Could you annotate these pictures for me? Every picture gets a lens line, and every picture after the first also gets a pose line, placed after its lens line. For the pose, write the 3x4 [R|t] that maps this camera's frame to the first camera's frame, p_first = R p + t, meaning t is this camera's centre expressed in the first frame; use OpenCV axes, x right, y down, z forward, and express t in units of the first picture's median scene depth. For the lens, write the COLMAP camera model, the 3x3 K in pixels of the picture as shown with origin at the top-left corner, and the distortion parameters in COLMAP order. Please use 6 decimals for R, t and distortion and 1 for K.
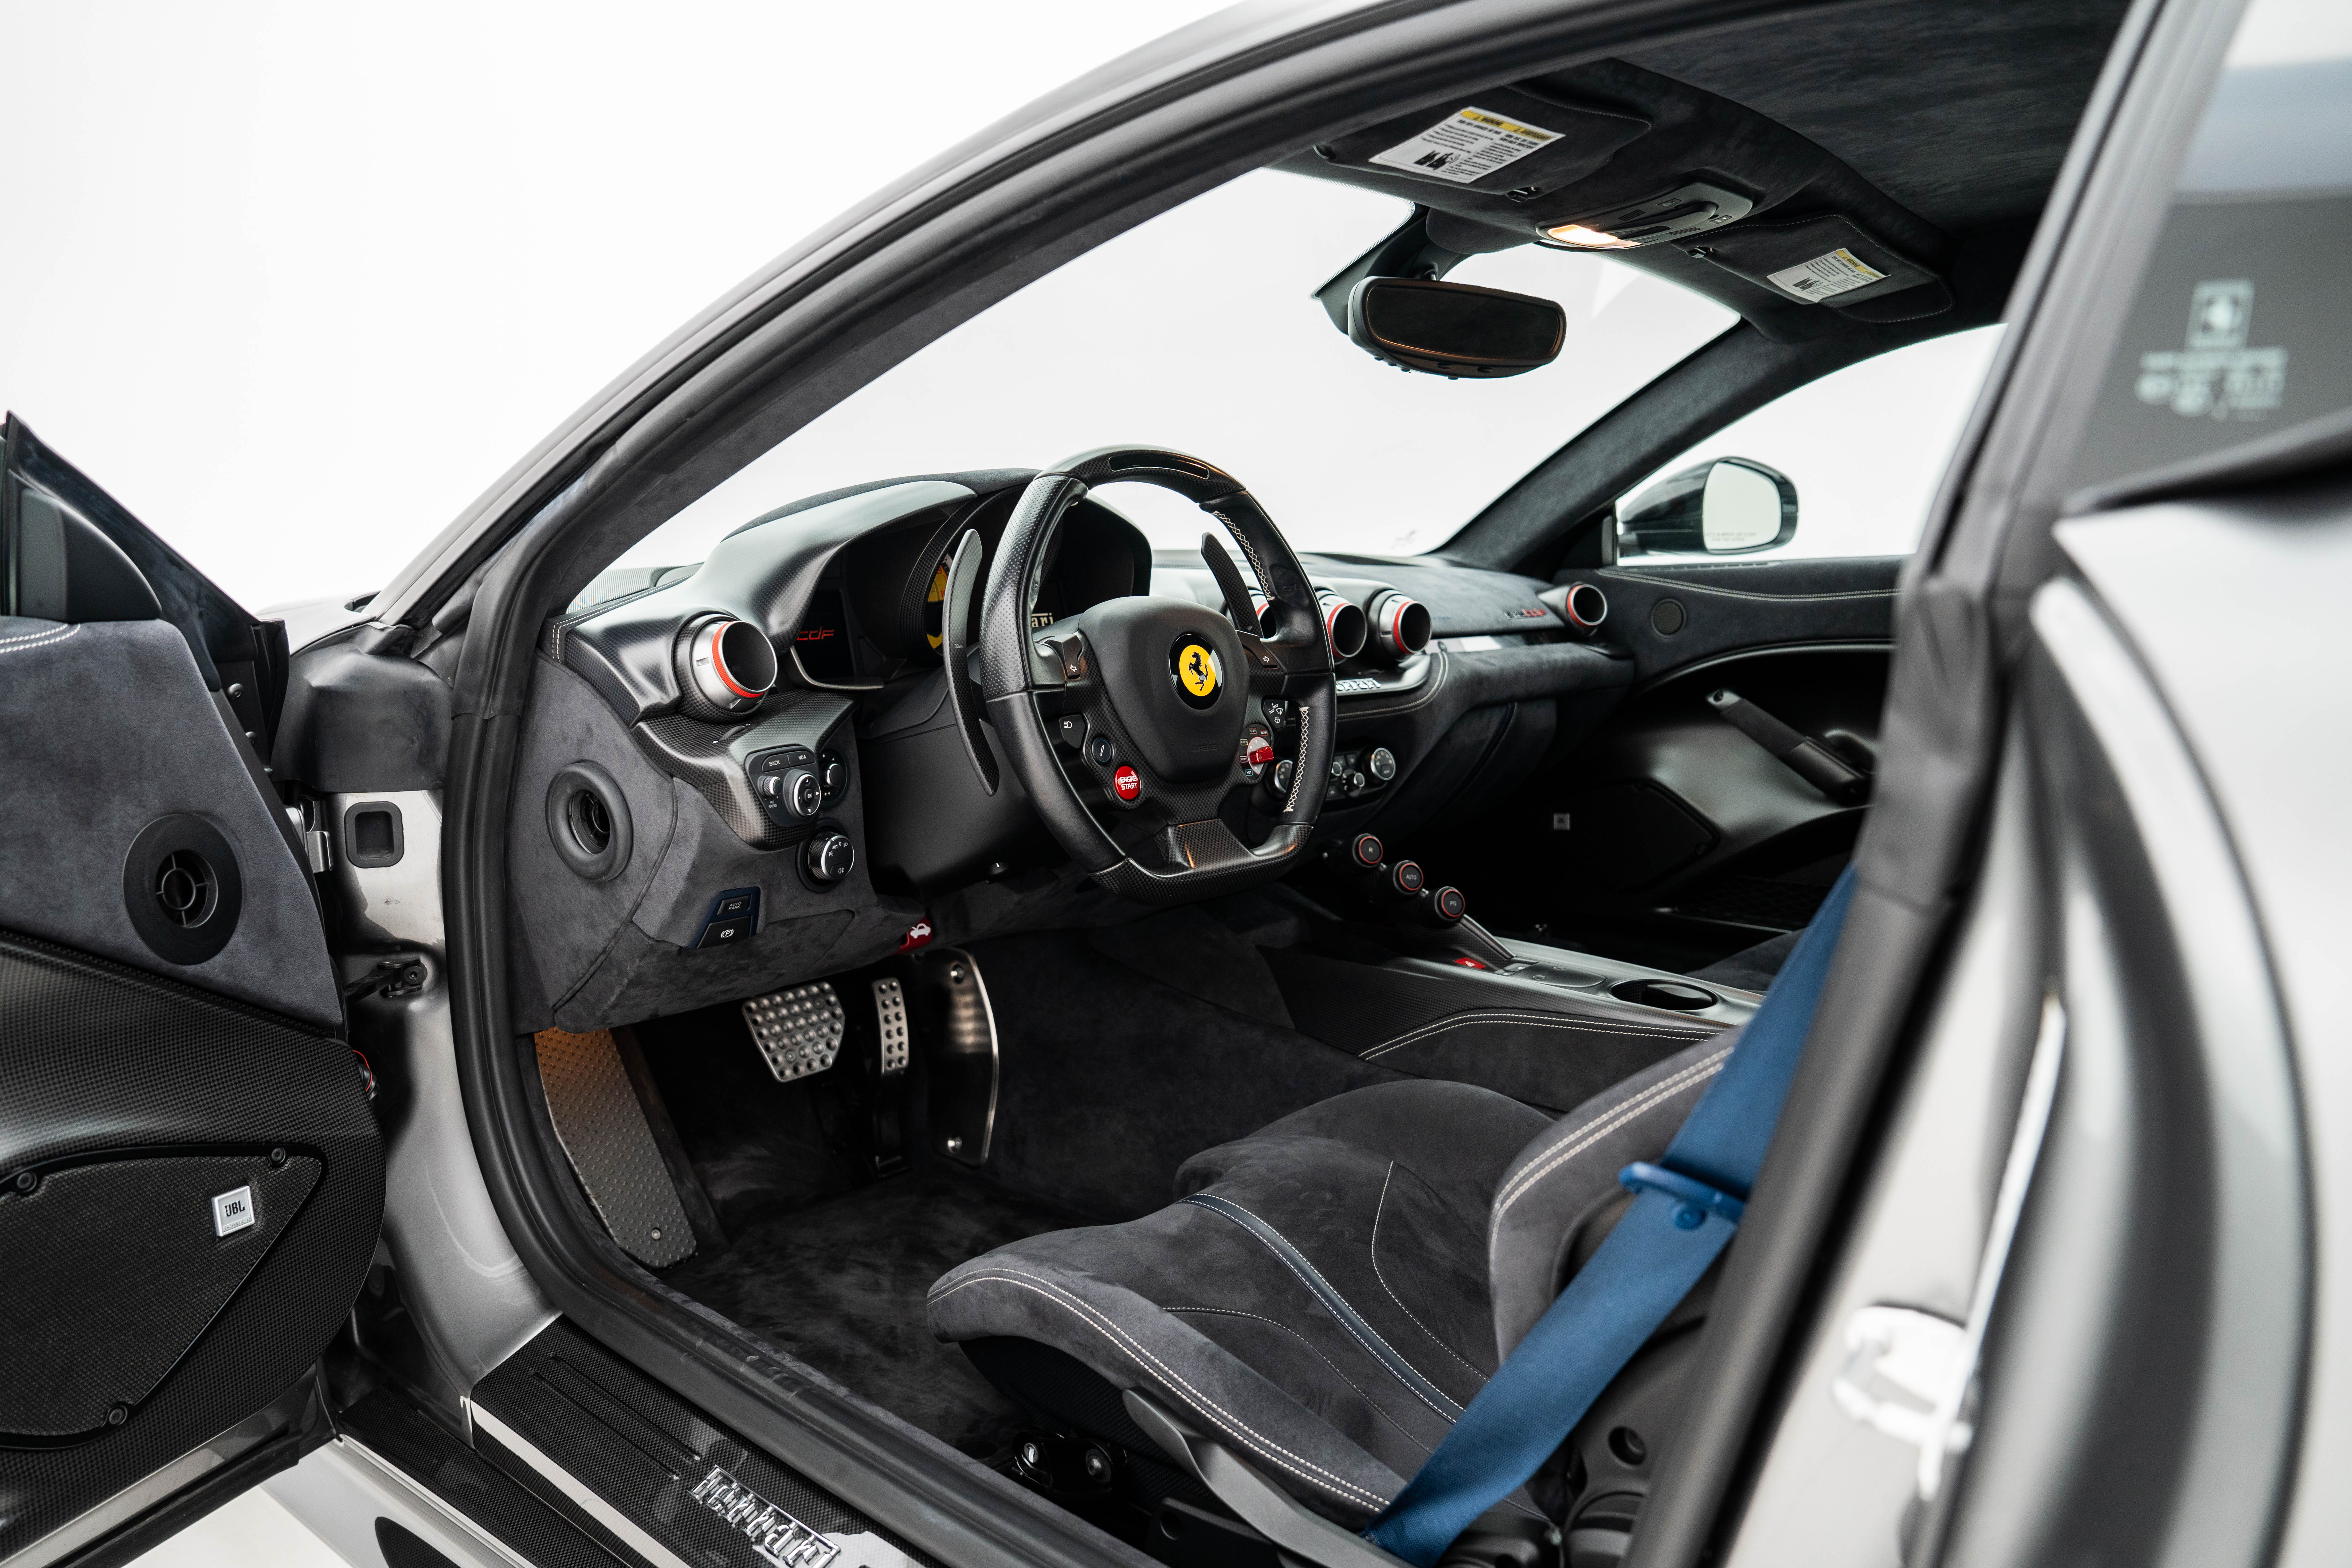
lens RADIAL K [[1592.2, 0, 1162.0], [0, 1592.2, 792.9], [0, 0, 1]] dist [-0.116609, 0.086260]
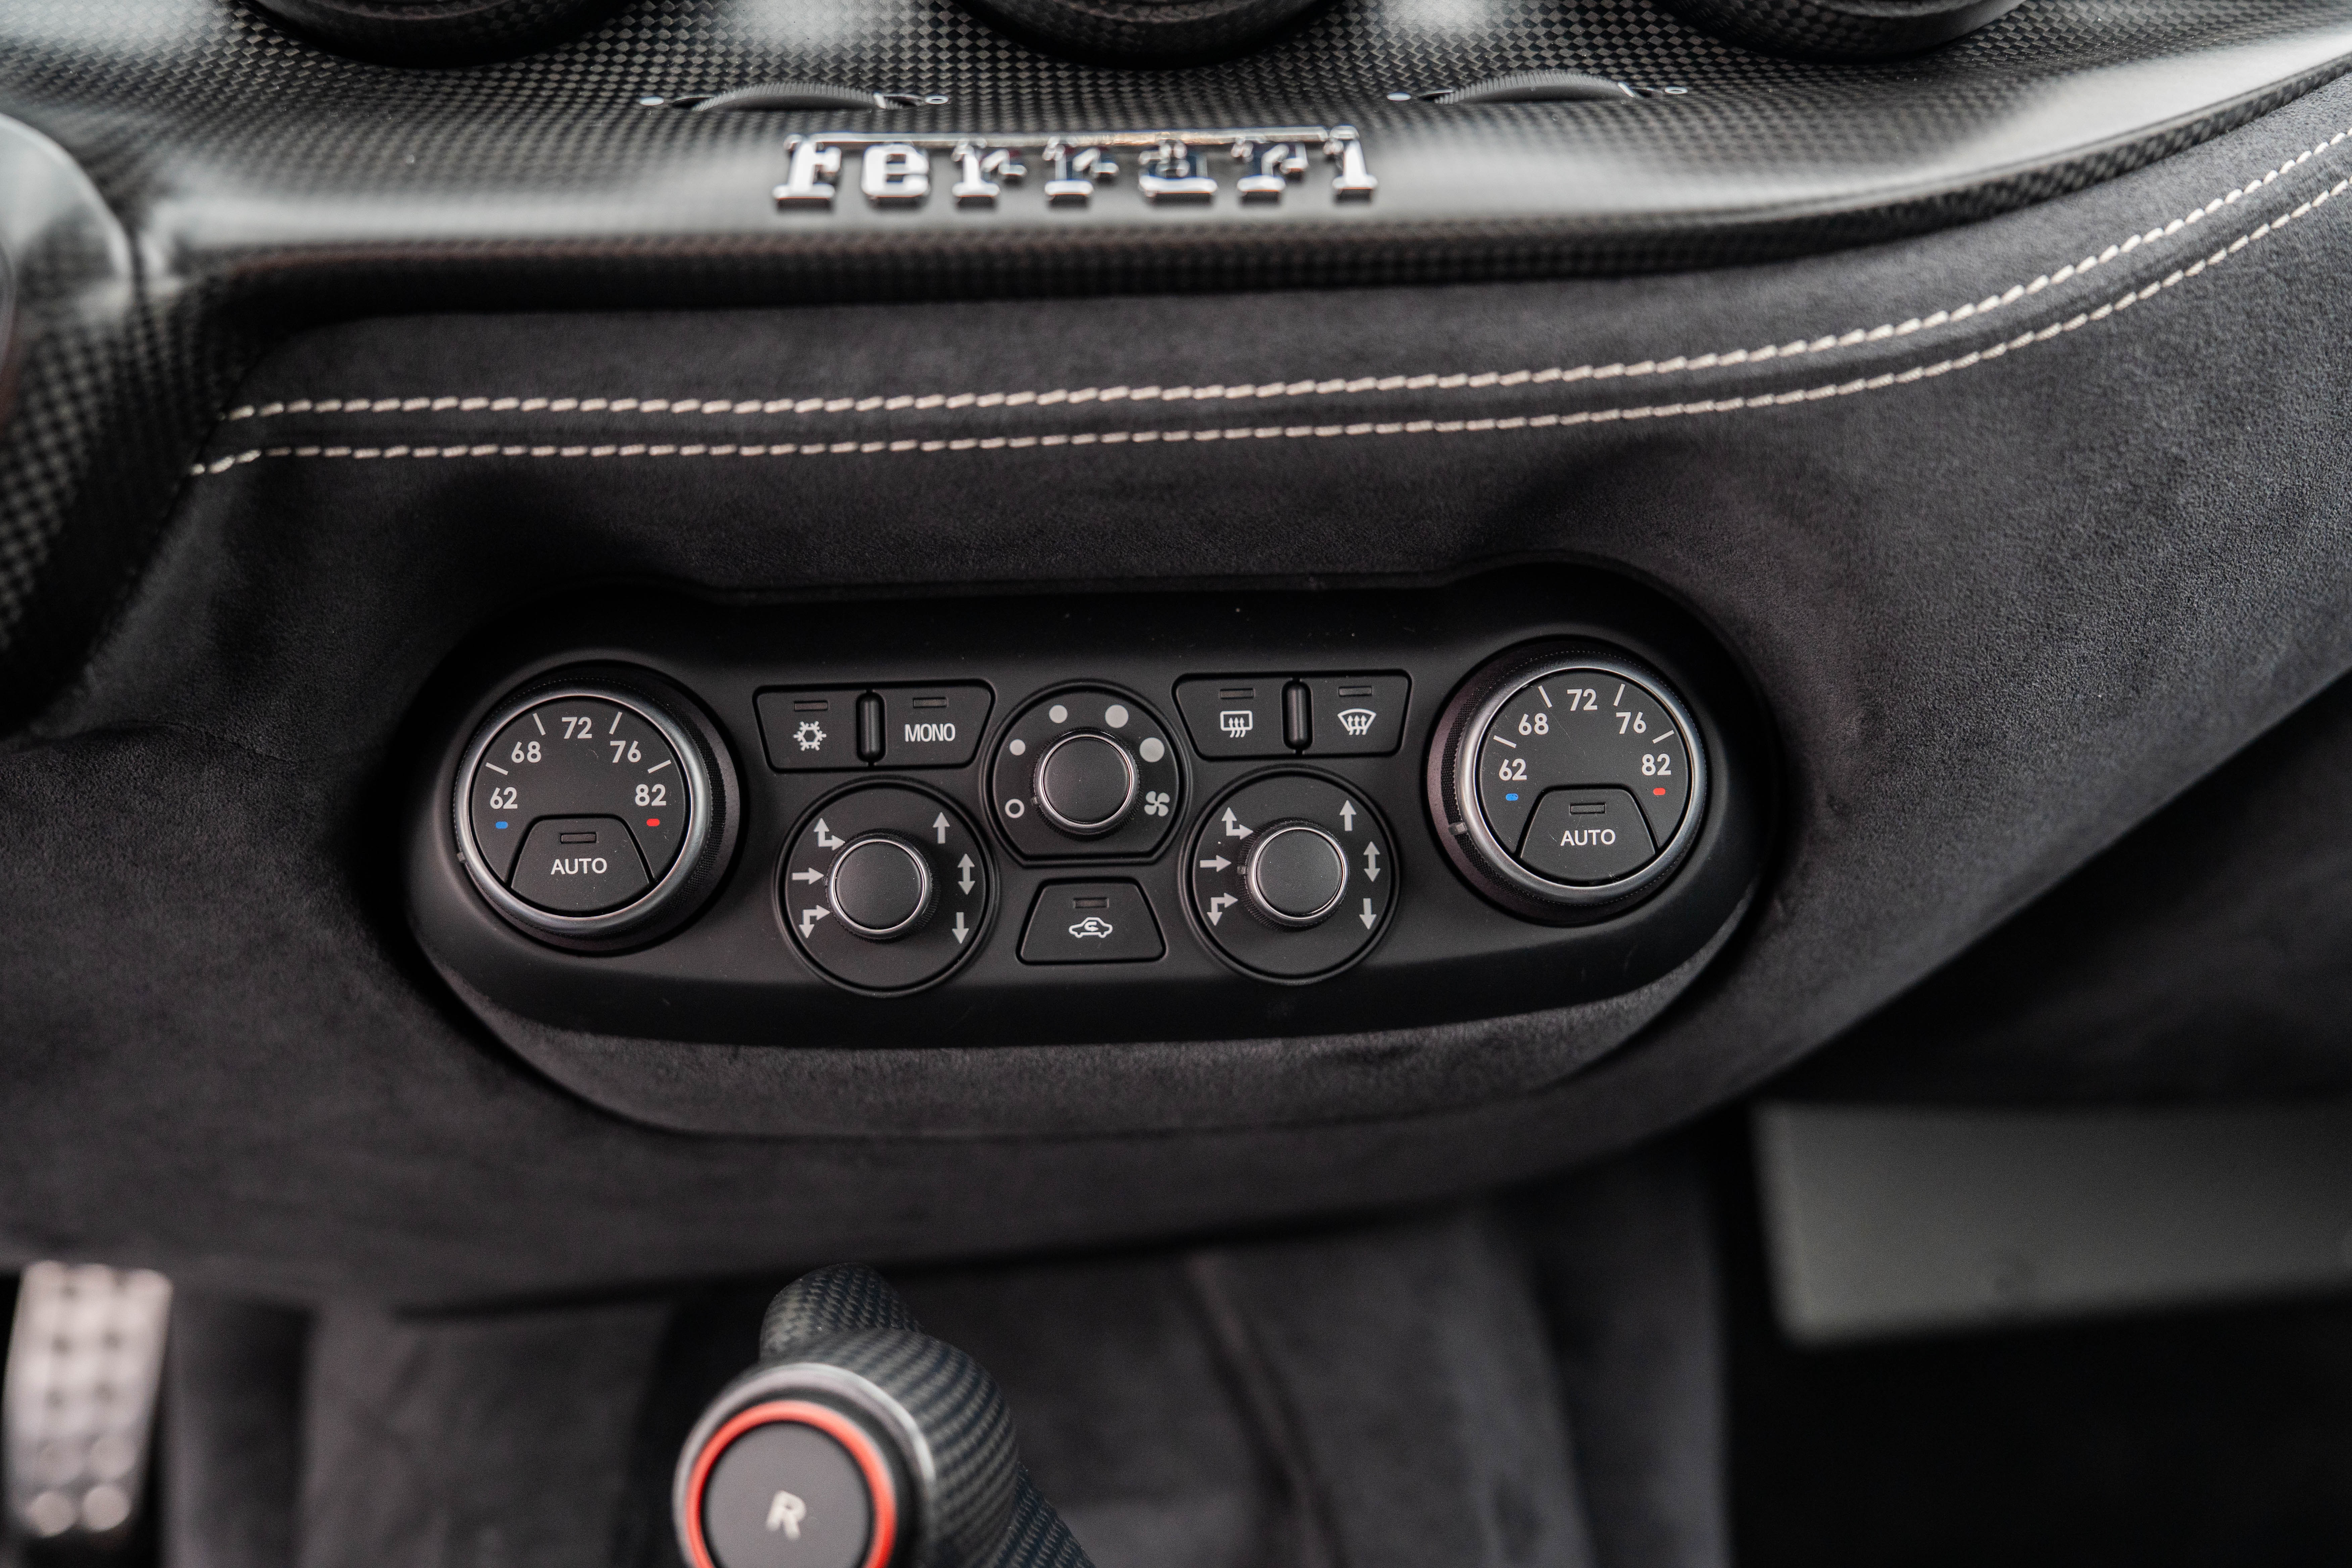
lens RADIAL K [[2439.6, 0, 1119.4], [0, 2439.6, 790.0], [0, 0, 1]] dist [-0.000384, 0.011631]
pose [[0.772626, 0.168937, -0.611972, 0.332242], [-0.081146, 0.982317, 0.168724, -0.069604], [0.629655, -0.080701, 0.772672, 1.122621]]
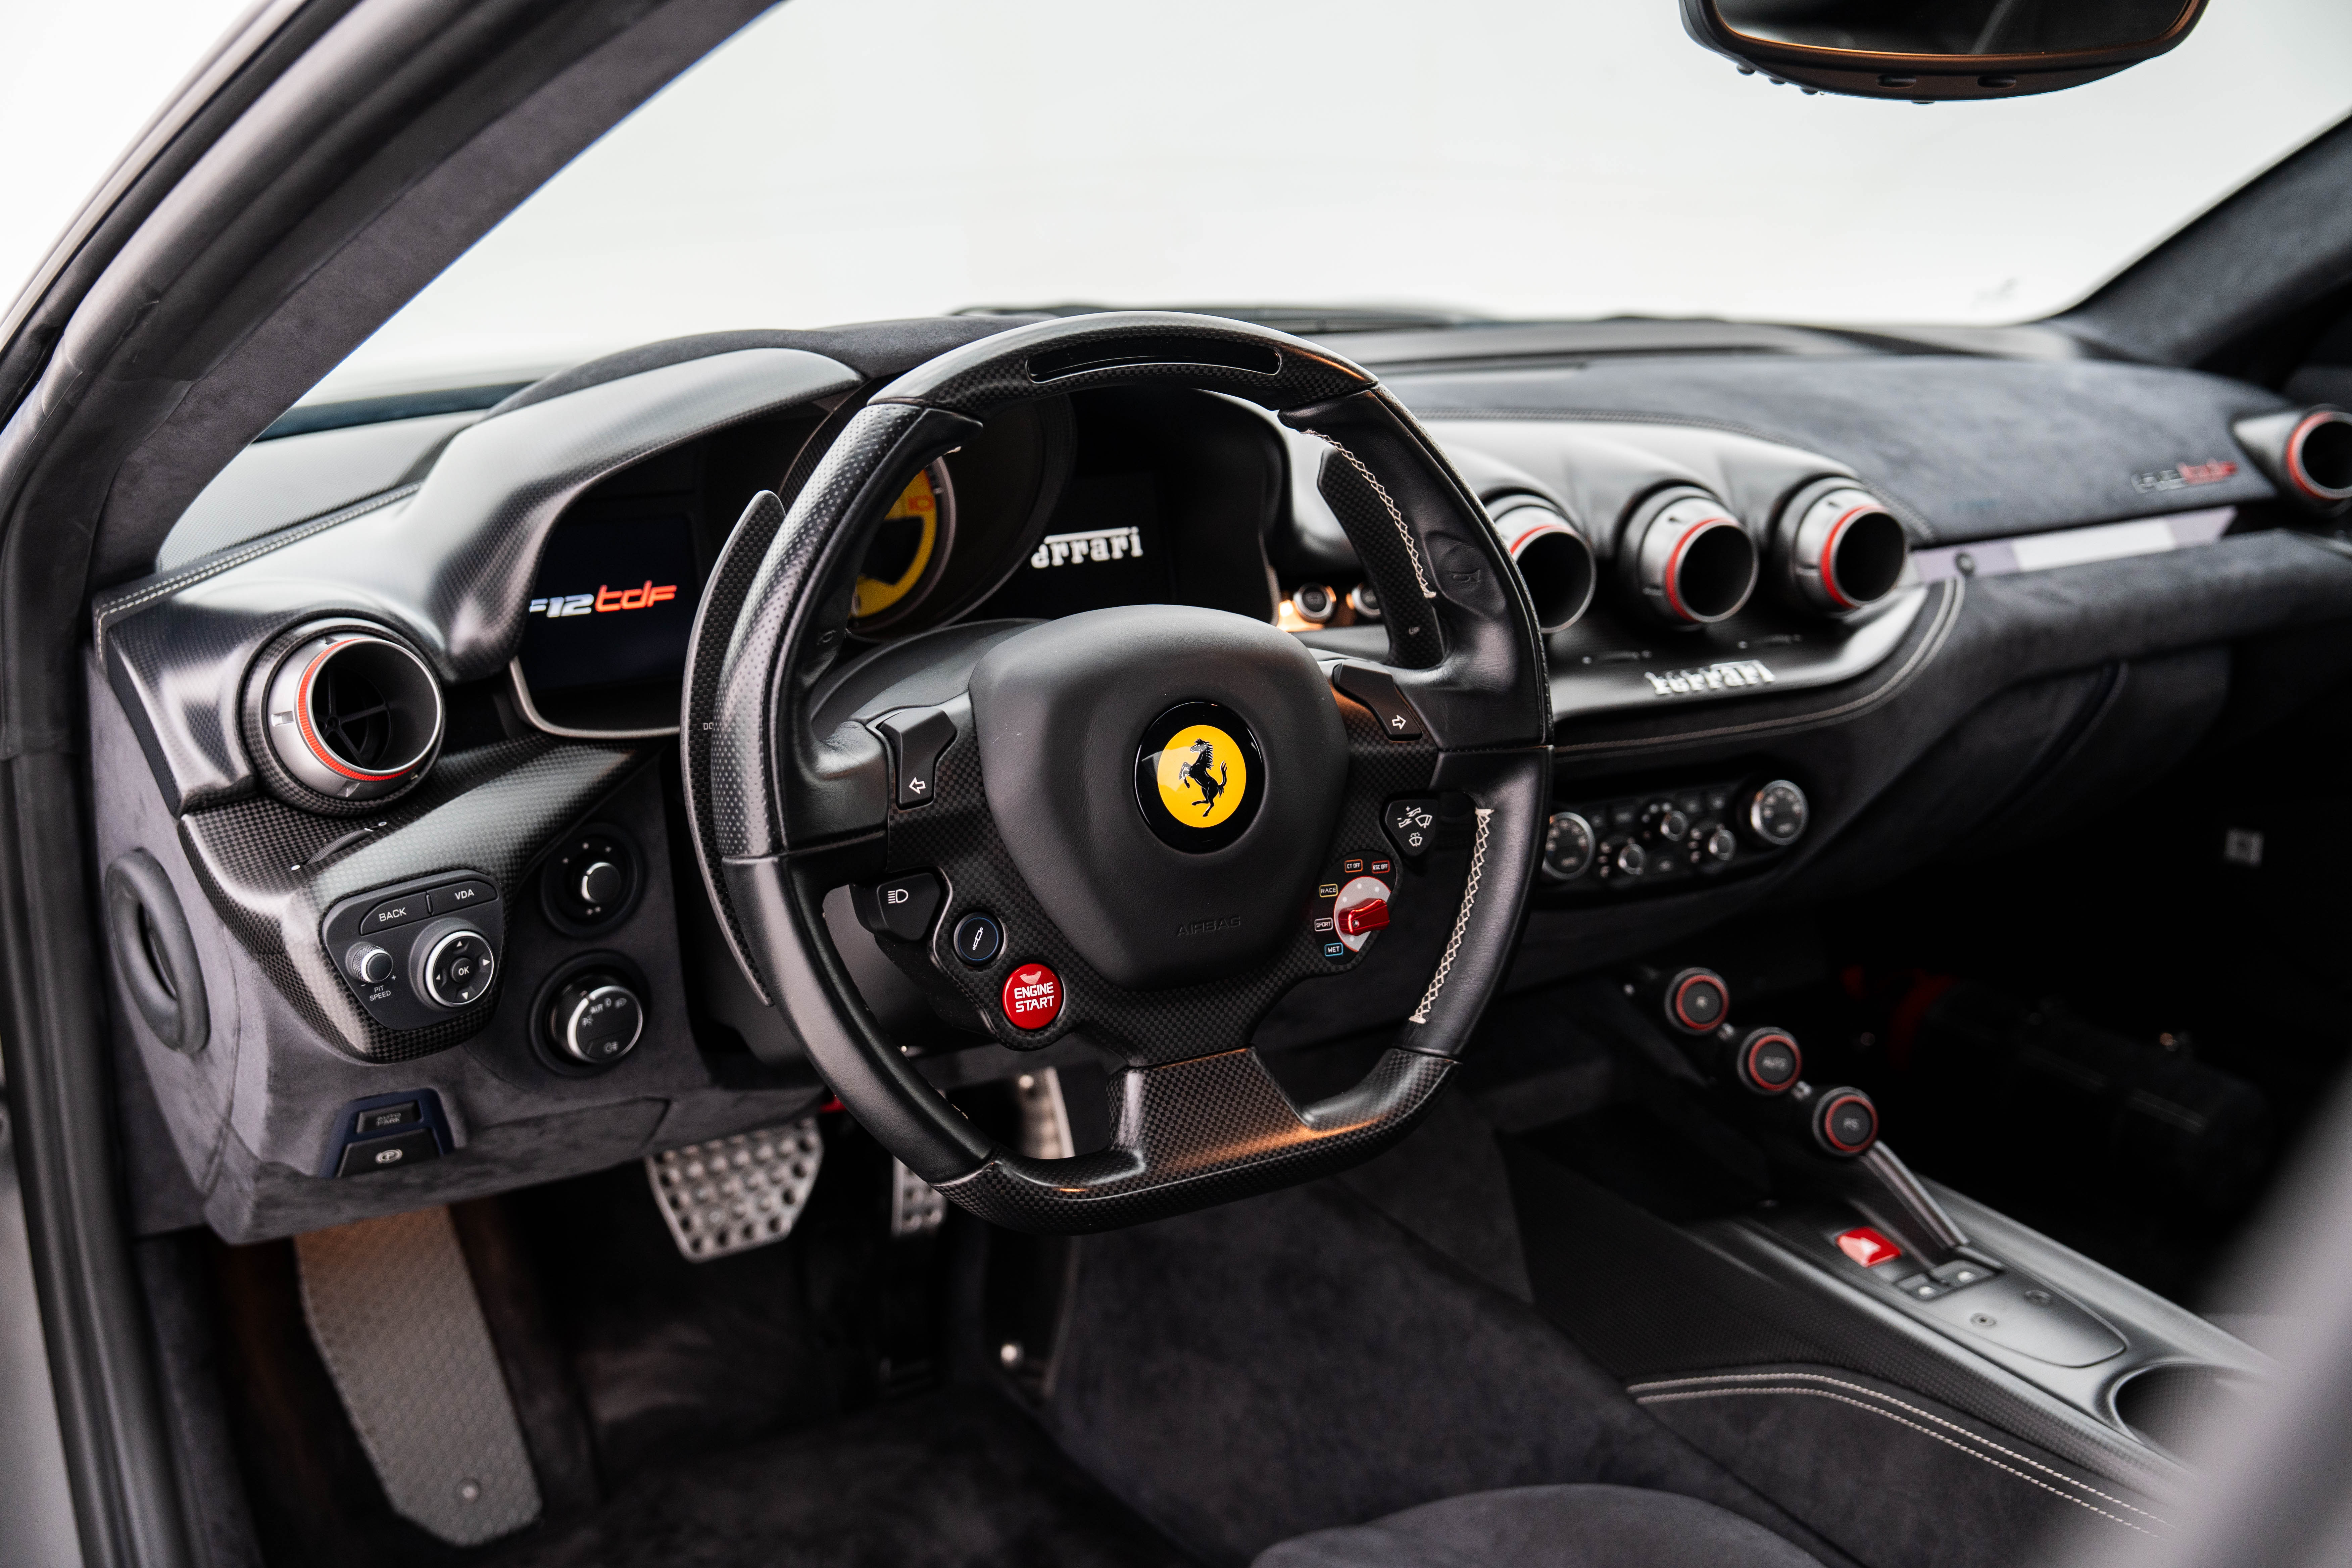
lens RADIAL K [[2286.1, 0, 1163.3], [0, 2286.1, 782.3], [0, 0, 1]] dist [0.008183, 0.028968]
pose [[0.958582, 0.088027, -0.270871, 0.205551], [-0.051128, 0.988774, 0.140396, -0.174349], [0.280189, -0.120732, 0.952322, 0.294692]]
